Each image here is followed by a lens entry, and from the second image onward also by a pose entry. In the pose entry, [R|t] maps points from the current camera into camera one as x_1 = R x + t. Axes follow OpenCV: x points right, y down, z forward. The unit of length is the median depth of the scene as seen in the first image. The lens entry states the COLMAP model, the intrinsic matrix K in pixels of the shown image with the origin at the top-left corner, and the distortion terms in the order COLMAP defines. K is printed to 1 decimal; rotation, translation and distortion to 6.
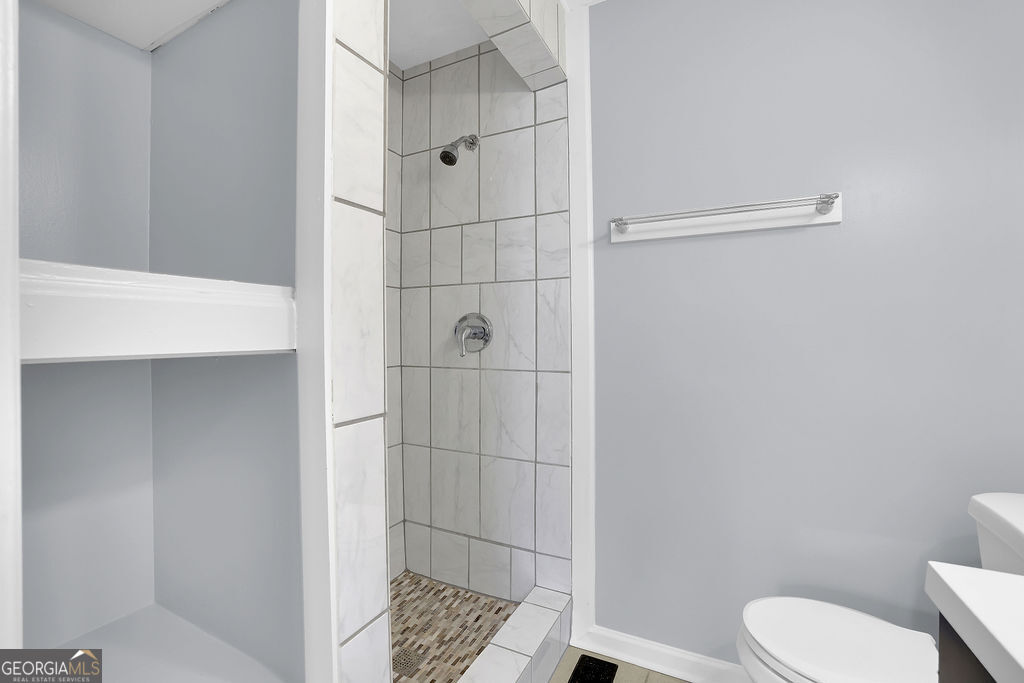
lens RADIAL K [[445.9, 0, 501.9], [0, 445.9, 337.2], [0, 0, 1]] dist [-0.040743, 0.014285]
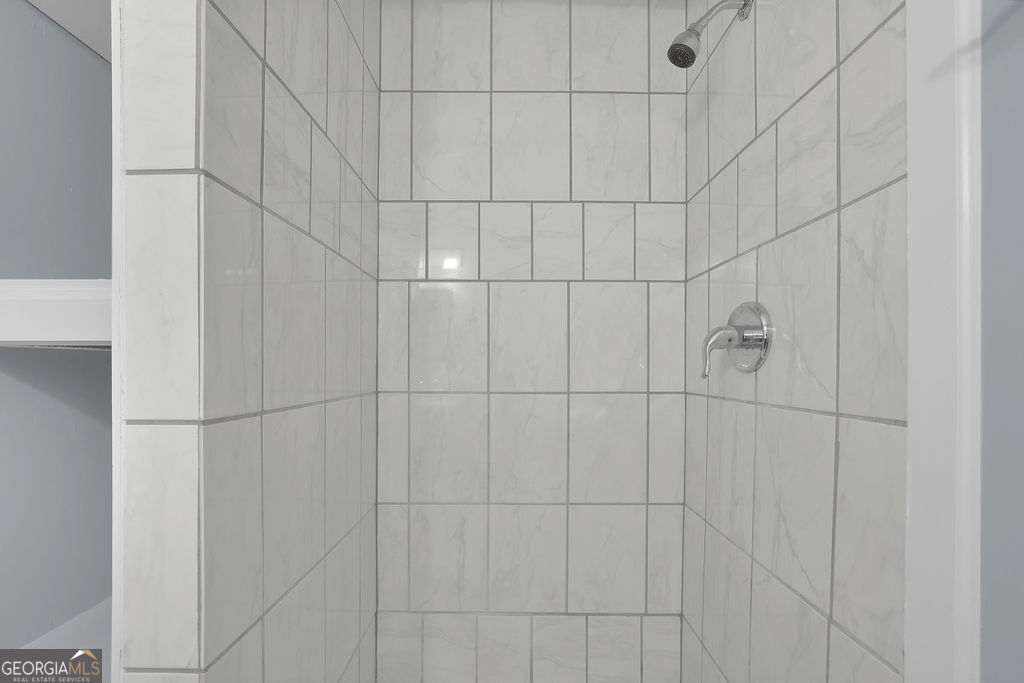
lens RADIAL K [[445.9, 0, 518.3], [0, 445.9, 366.8], [0, 0, 1]] dist [-0.040743, 0.014285]
pose [[0.466765, 0.001538, -0.884380, 0.318805], [-0.008610, 0.999959, -0.002805, 0.033102], [0.884339, 0.008924, 0.466759, 0.523659]]
